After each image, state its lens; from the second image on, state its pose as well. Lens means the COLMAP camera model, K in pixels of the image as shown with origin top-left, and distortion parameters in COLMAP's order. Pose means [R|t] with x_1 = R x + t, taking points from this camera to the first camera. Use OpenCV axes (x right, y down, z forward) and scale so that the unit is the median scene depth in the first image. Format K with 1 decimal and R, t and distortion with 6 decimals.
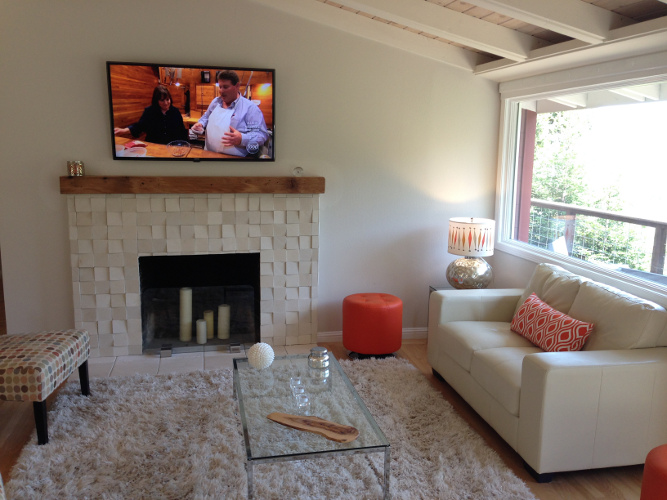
lens RADIAL K [[613.7, 0, 331.7], [0, 613.7, 248.1], [0, 0, 1]] dist [0.037804, 0.000000]
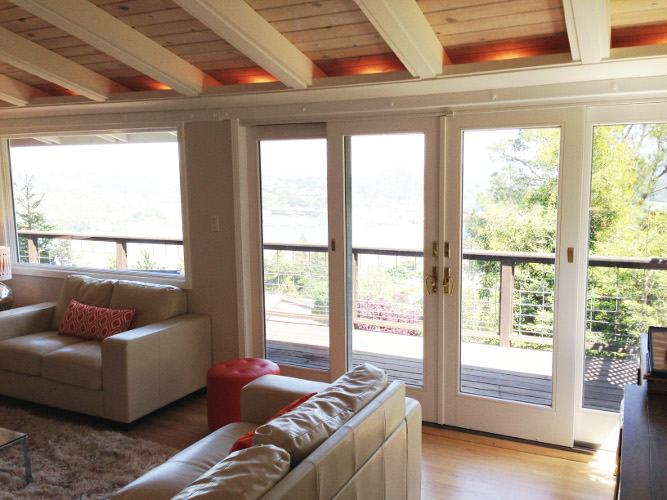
lens RADIAL K [[613.7, 0, 333.9], [0, 613.7, 250.6], [0, 0, 1]] dist [0.037804, 0.000000]
pose [[0.613205, -0.121885, 0.780463, -0.318332], [0.148590, 0.988185, 0.037579, 0.009257], [-0.775822, 0.092925, 0.624071, -0.173579]]
